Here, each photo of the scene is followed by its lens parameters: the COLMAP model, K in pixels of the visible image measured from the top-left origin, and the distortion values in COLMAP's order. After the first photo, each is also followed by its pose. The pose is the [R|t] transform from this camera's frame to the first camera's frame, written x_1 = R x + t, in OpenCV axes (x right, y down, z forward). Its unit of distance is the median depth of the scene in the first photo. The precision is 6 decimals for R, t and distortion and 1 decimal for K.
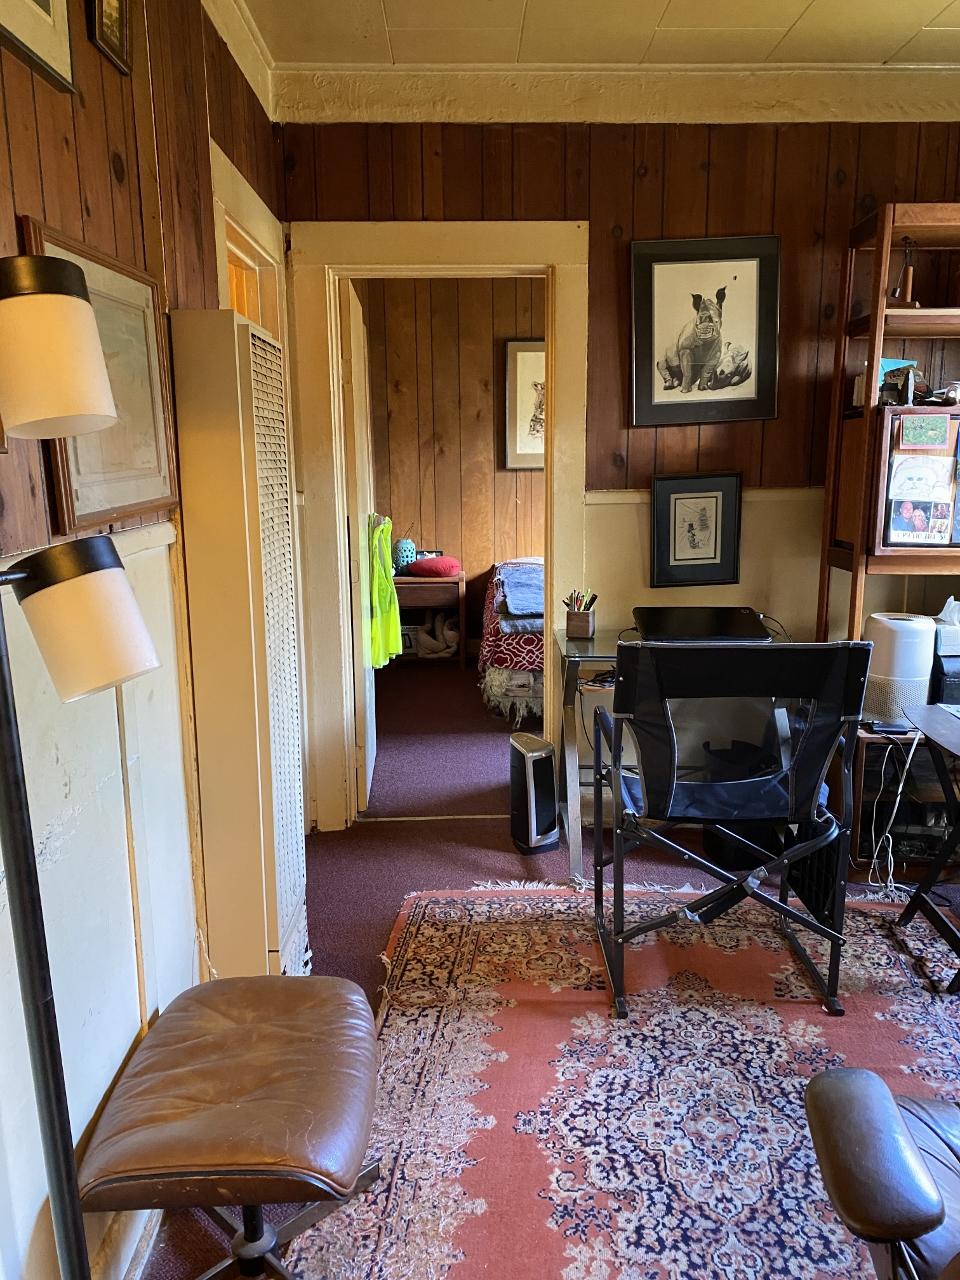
lens RADIAL K [[974.8, 0, 491.4], [0, 974.8, 634.1], [0, 0, 1]] dist [0.048117, -0.038822]
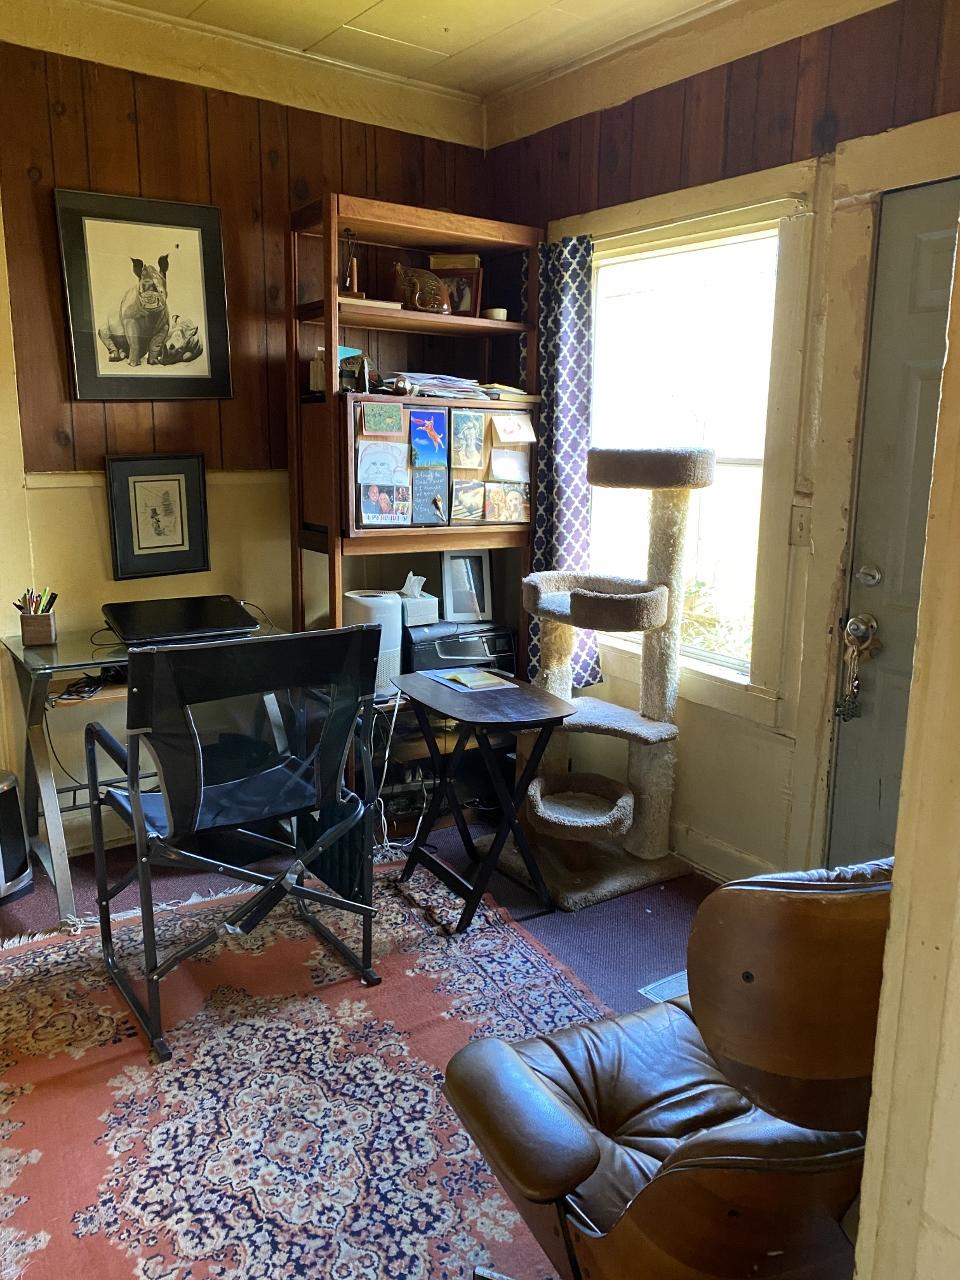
lens RADIAL K [[974.8, 0, 491.4], [0, 974.8, 634.1], [0, 0, 1]] dist [0.048117, -0.038822]
pose [[0.822201, -0.098018, 0.560694, -0.078854], [0.084025, 0.995170, 0.050758, -0.018988], [-0.562962, 0.005379, 0.826466, 0.065493]]
